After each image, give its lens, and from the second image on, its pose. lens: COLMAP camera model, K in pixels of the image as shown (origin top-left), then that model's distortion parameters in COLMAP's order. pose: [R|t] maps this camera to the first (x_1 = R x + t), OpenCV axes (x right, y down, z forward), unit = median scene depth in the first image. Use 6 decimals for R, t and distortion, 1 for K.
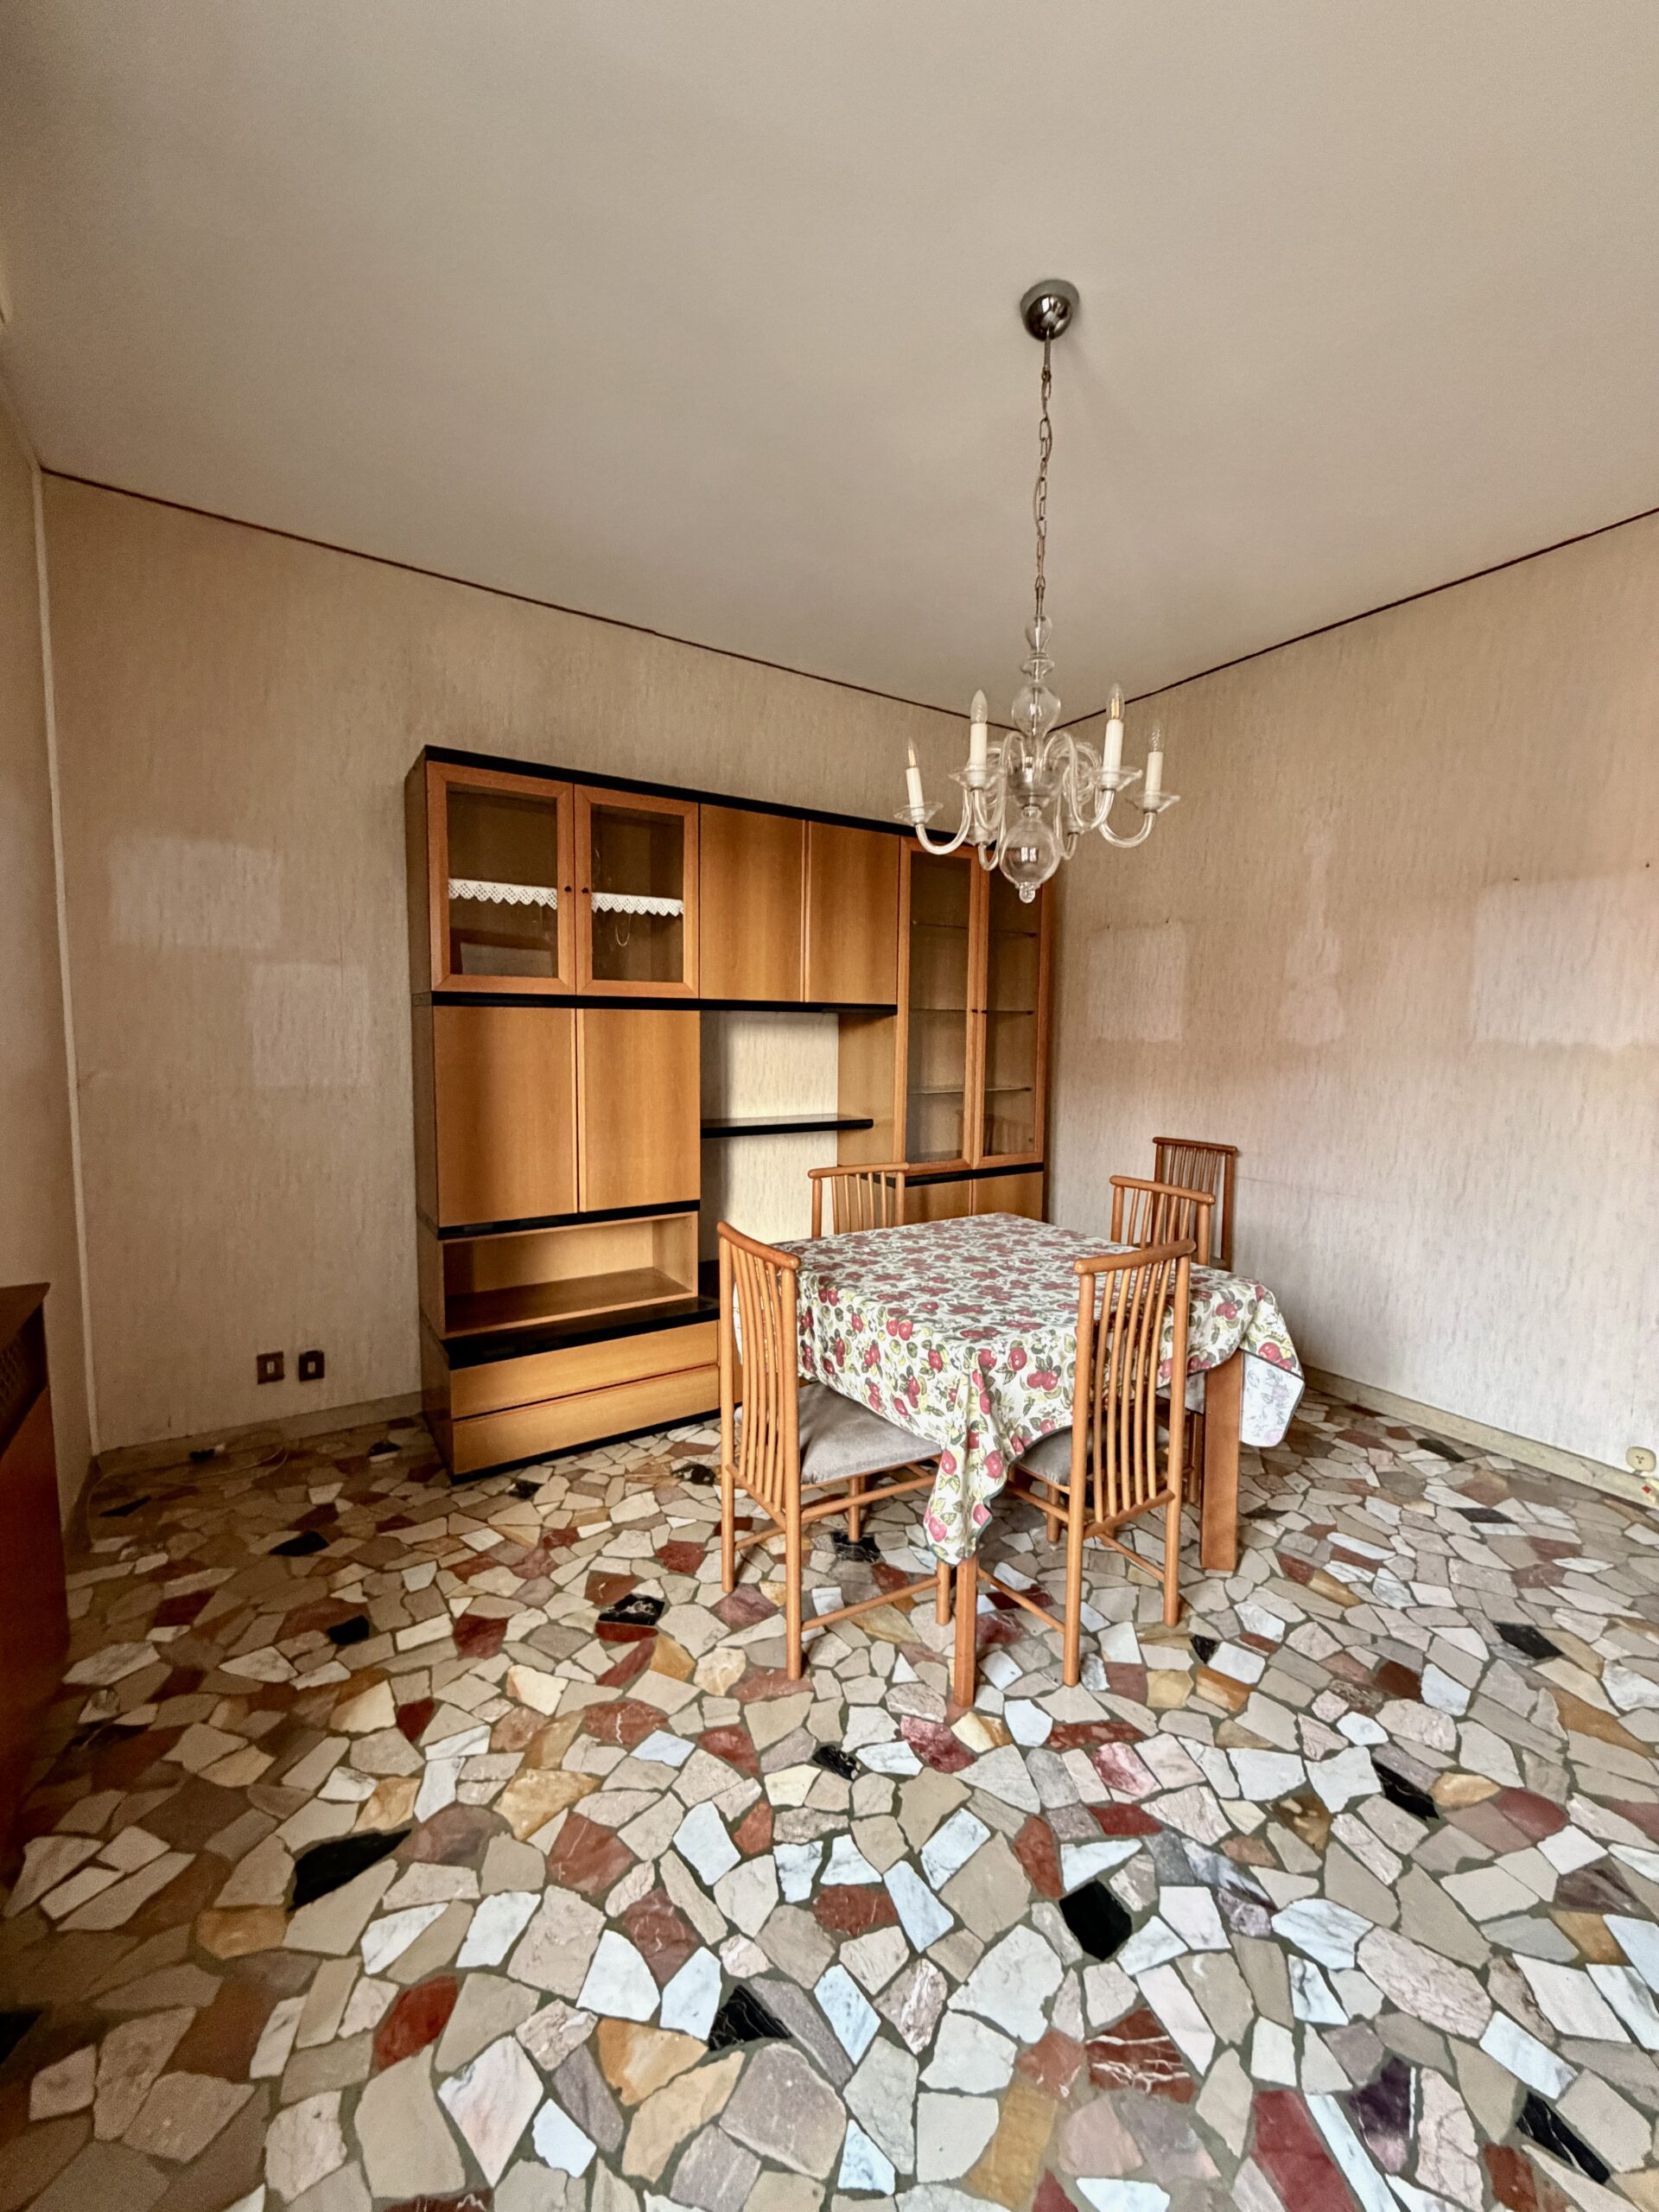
lens RADIAL K [[886.3, 0, 828.4], [0, 886.3, 1098.9], [0, 0, 1]] dist [-0.002782, 0.000217]
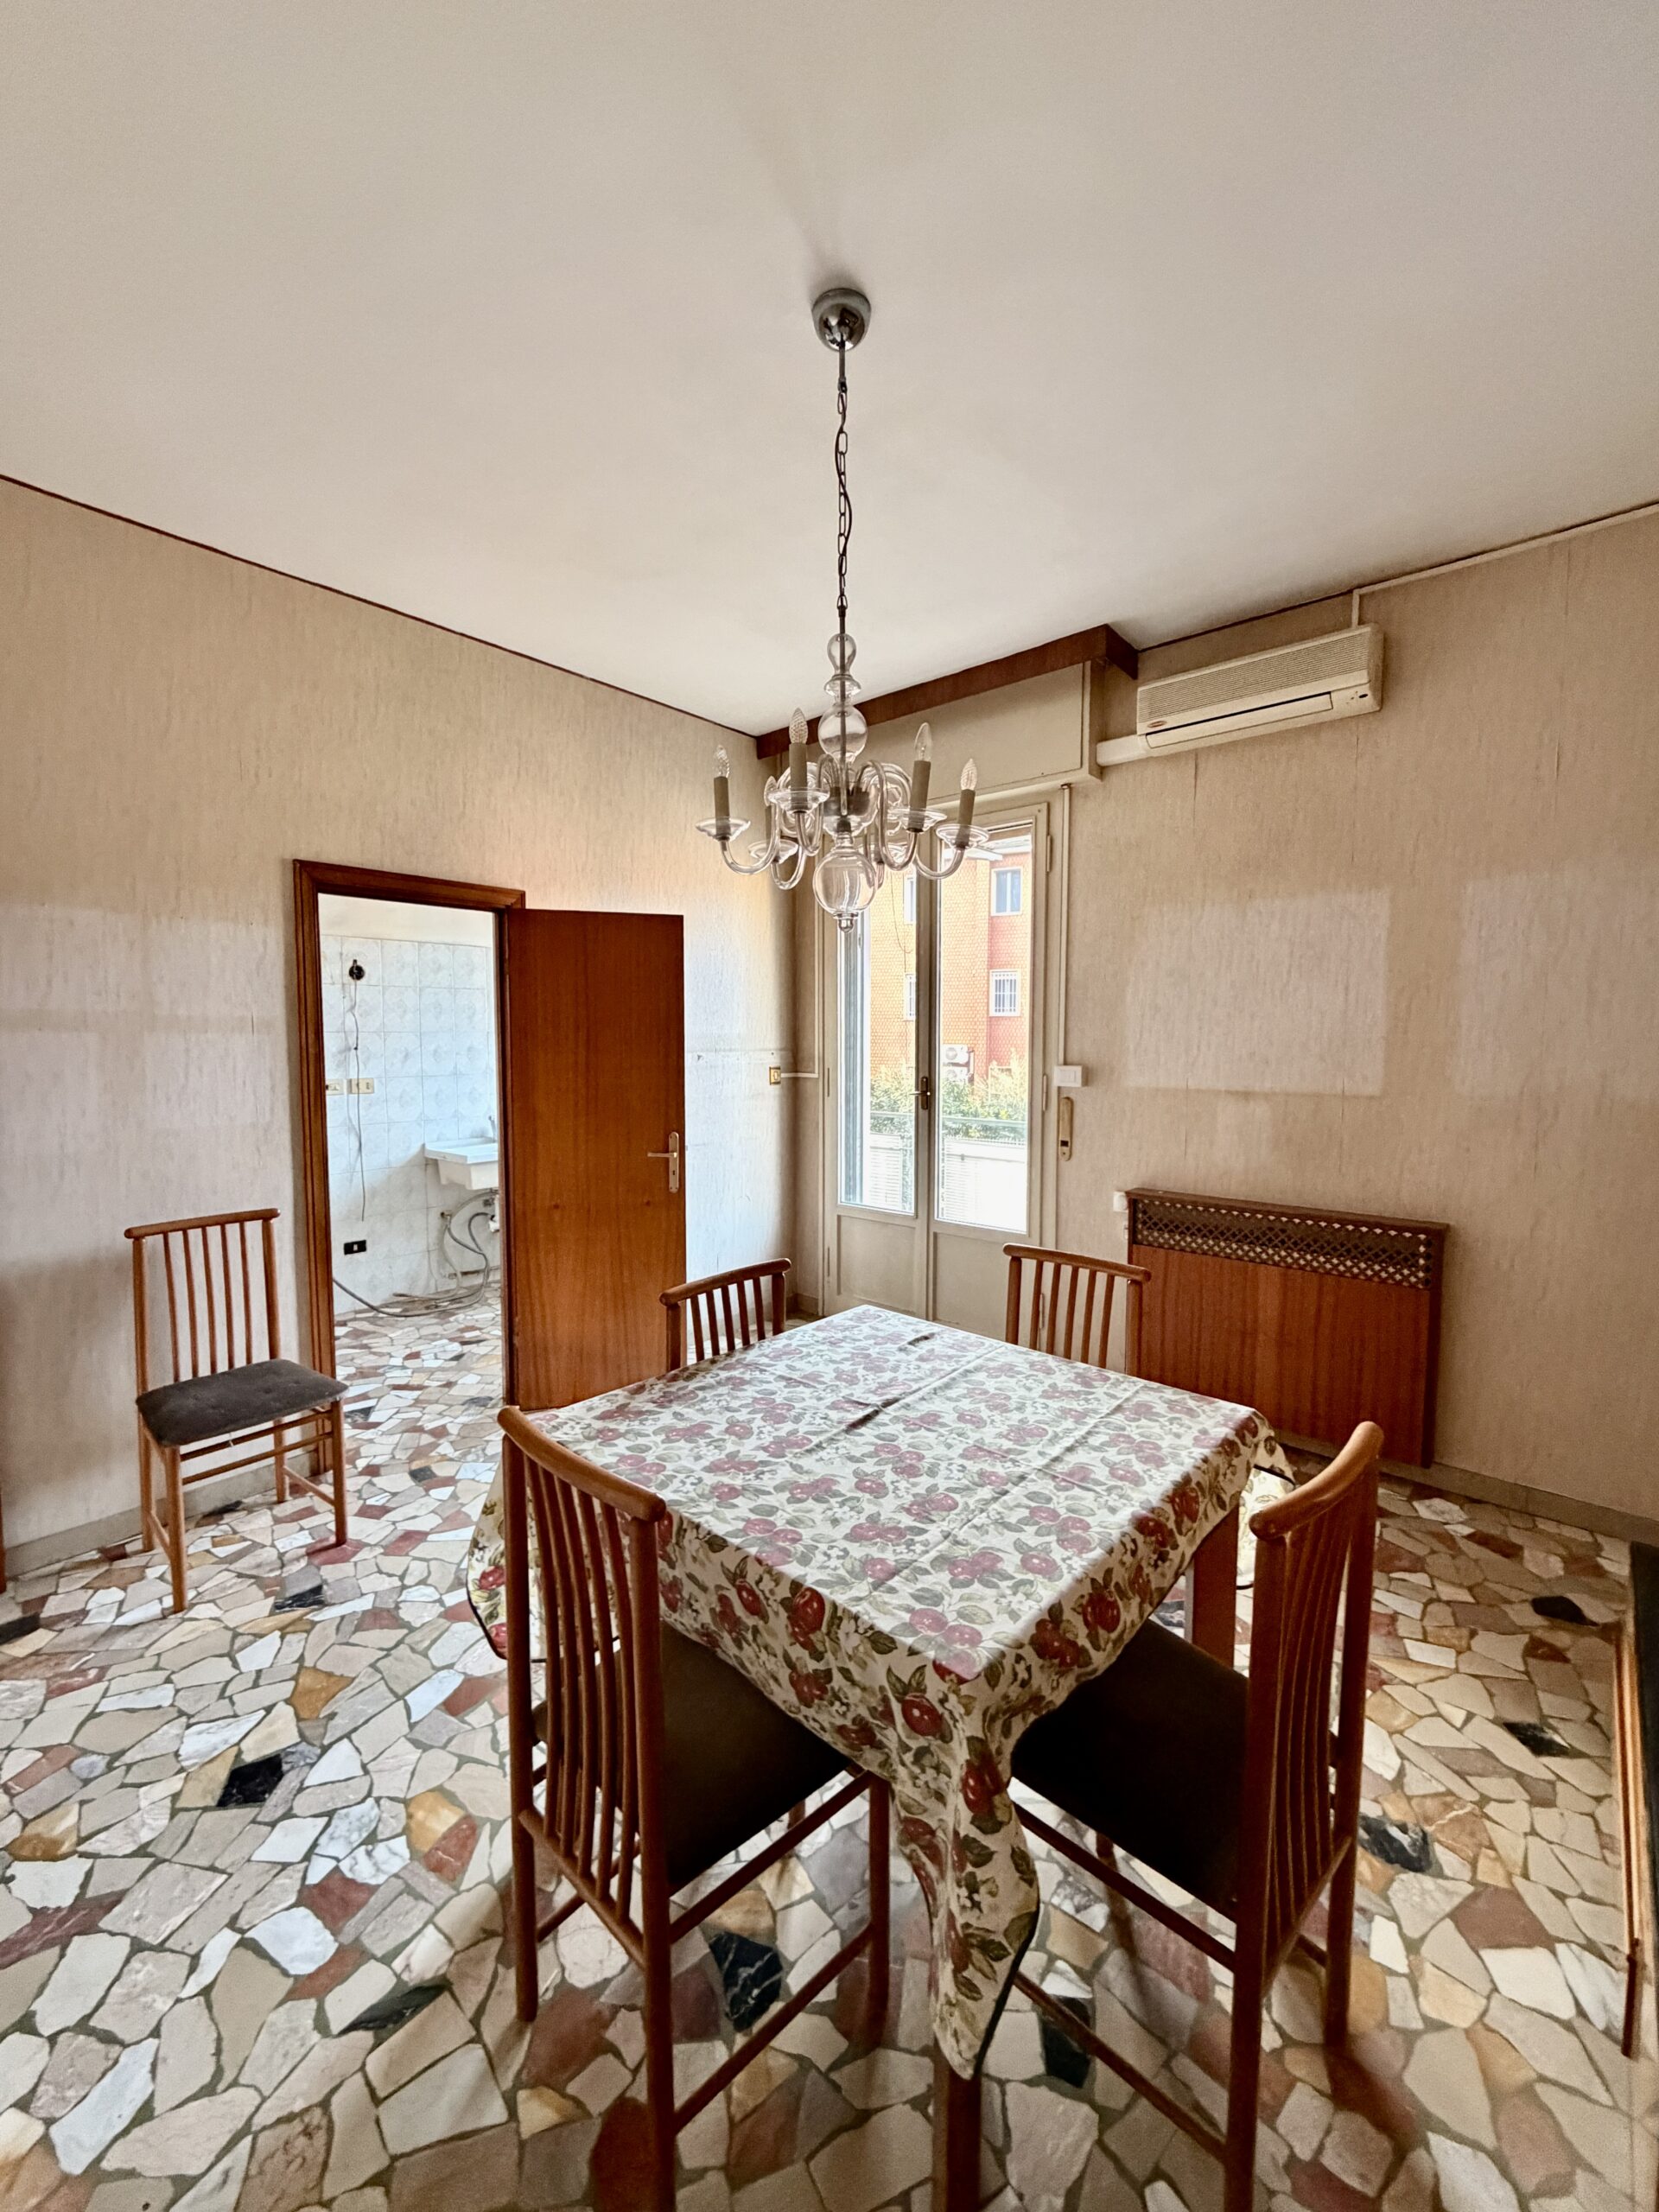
lens RADIAL K [[886.3, 0, 828.4], [0, 886.3, 1098.9], [0, 0, 1]] dist [-0.002782, 0.000217]
pose [[-0.960392, 0.008229, -0.278532, 0.536487], [-0.034471, 0.988378, 0.148057, -0.195209], [0.276513, 0.151794, -0.948946, 2.028580]]
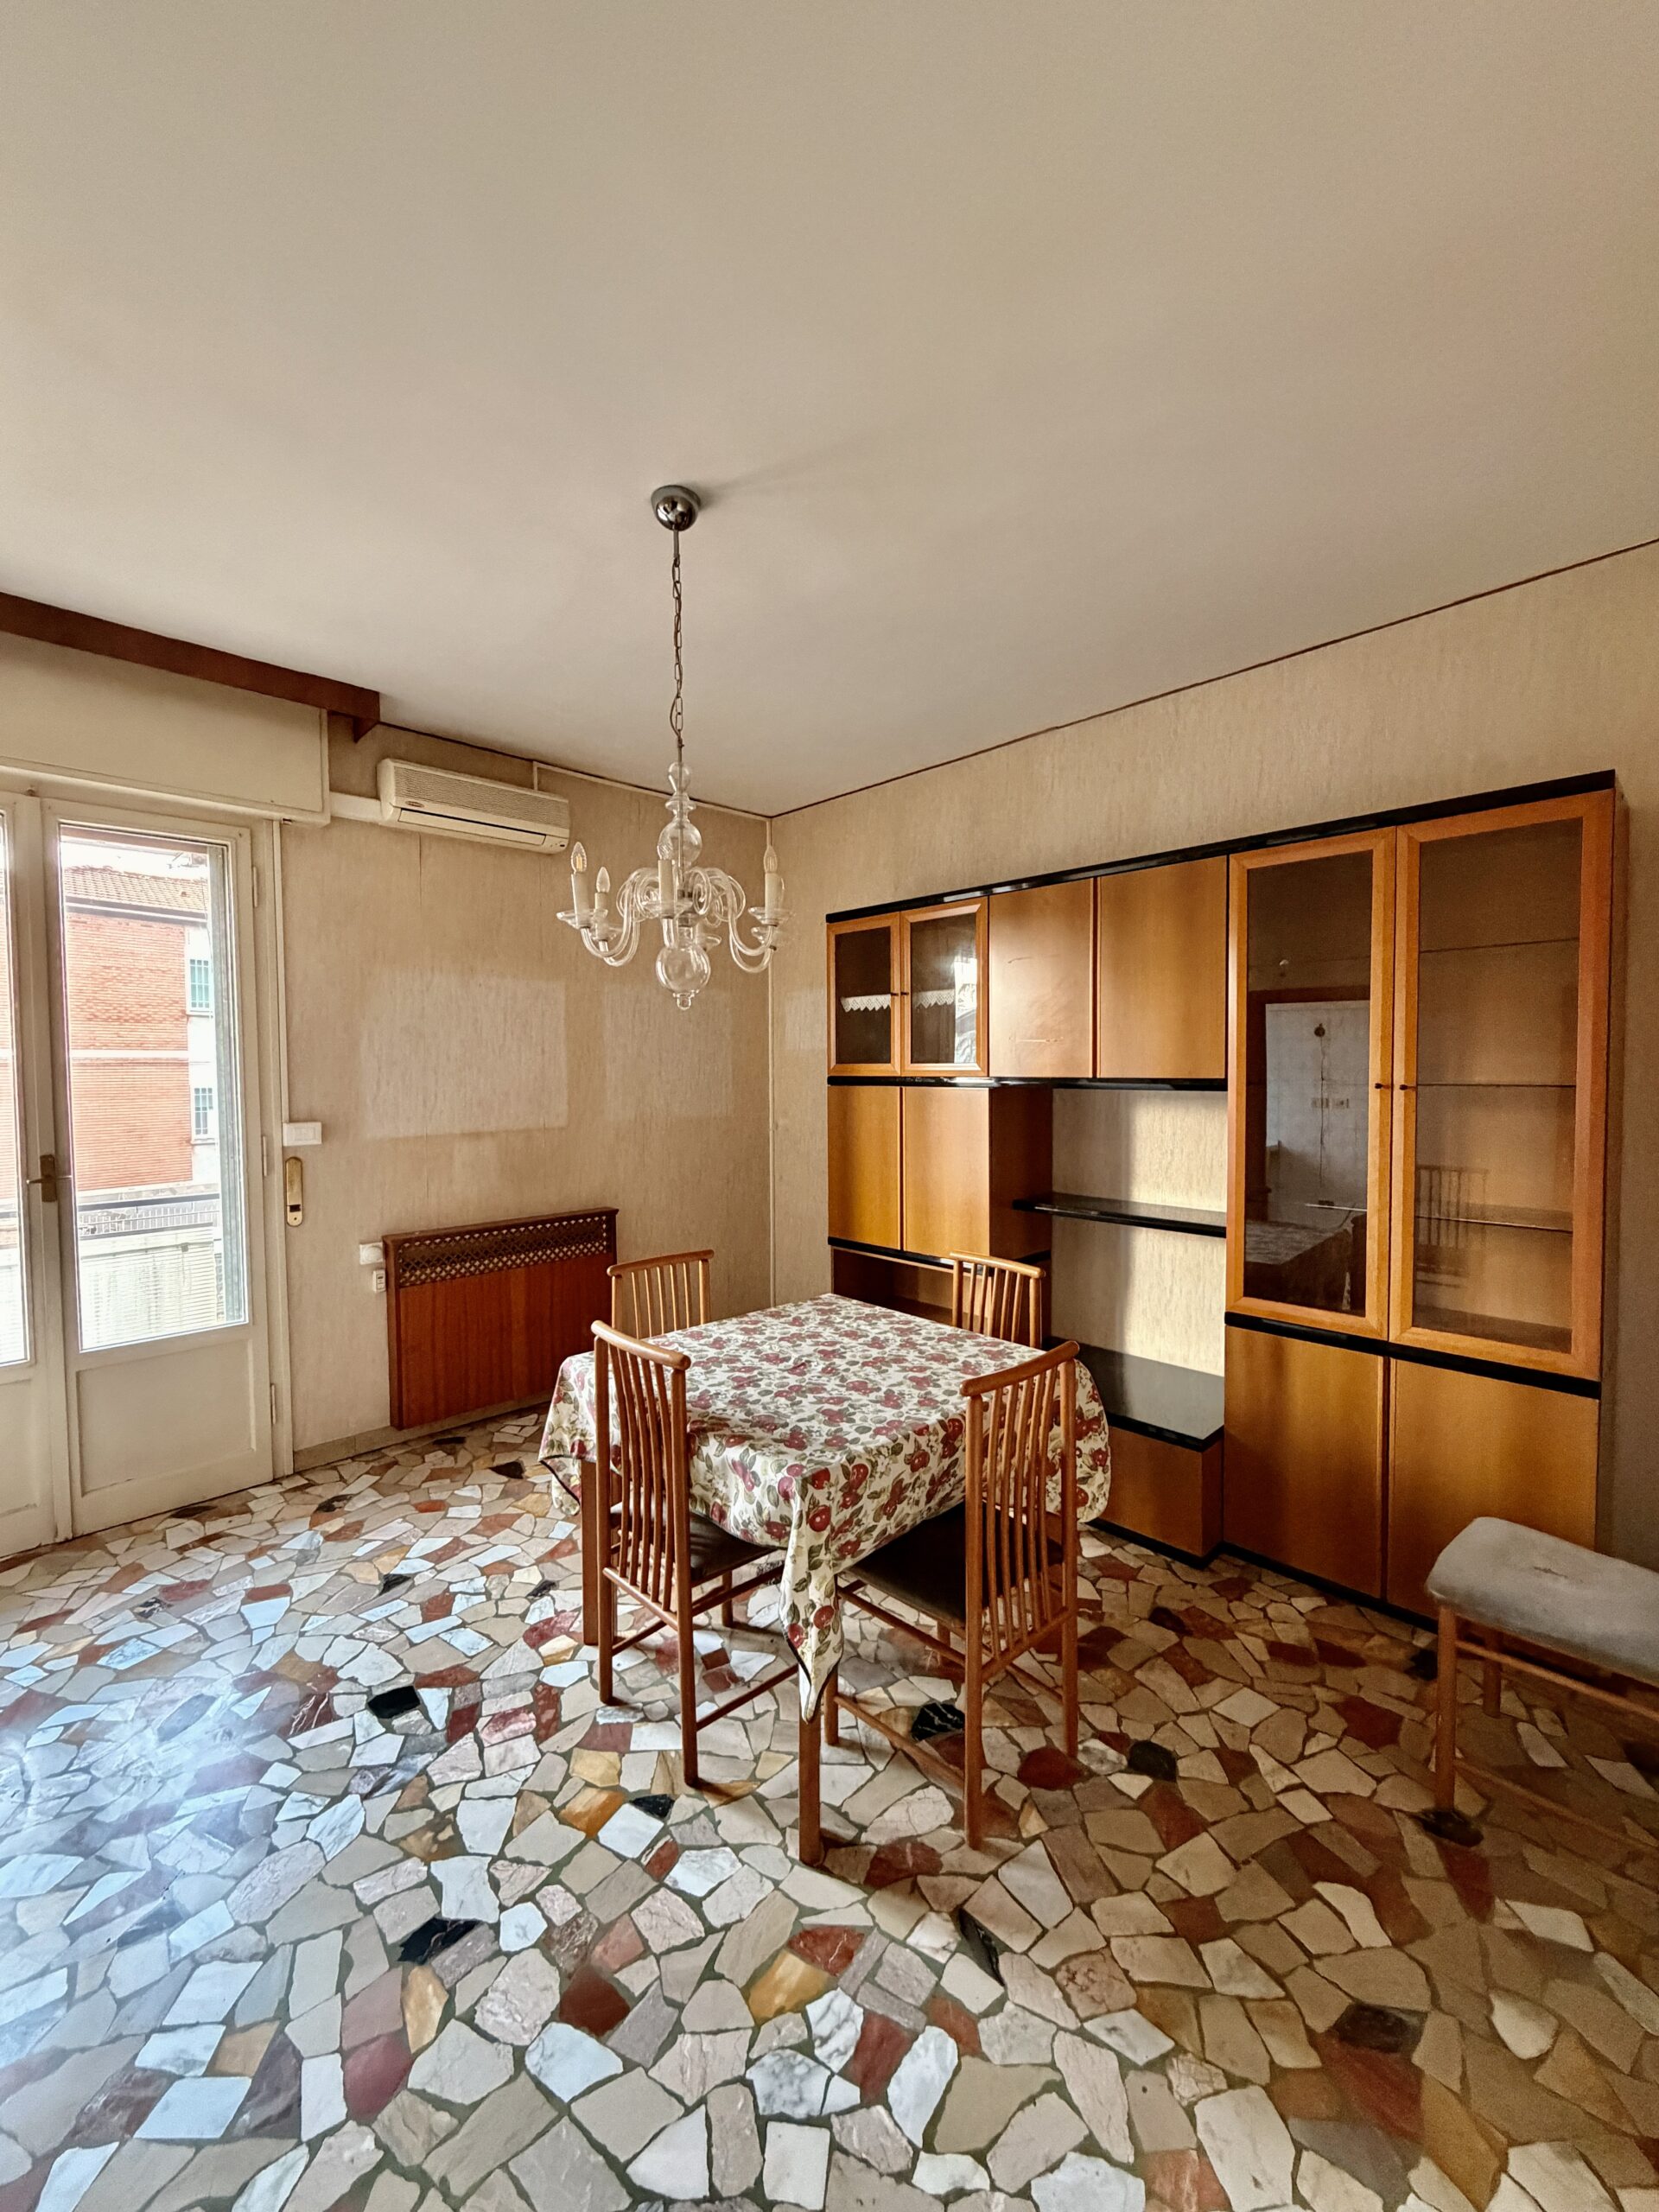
lens RADIAL K [[879.8, 0, 825.7], [0, 879.8, 1098.6], [0, 0, 1]] dist [-0.001336, -0.000079]
pose [[0.193528, 0.024011, -0.980801, 1.434628], [-0.072393, 0.997325, 0.010132, -0.141289], [0.978420, 0.069043, 0.194748, 1.017550]]
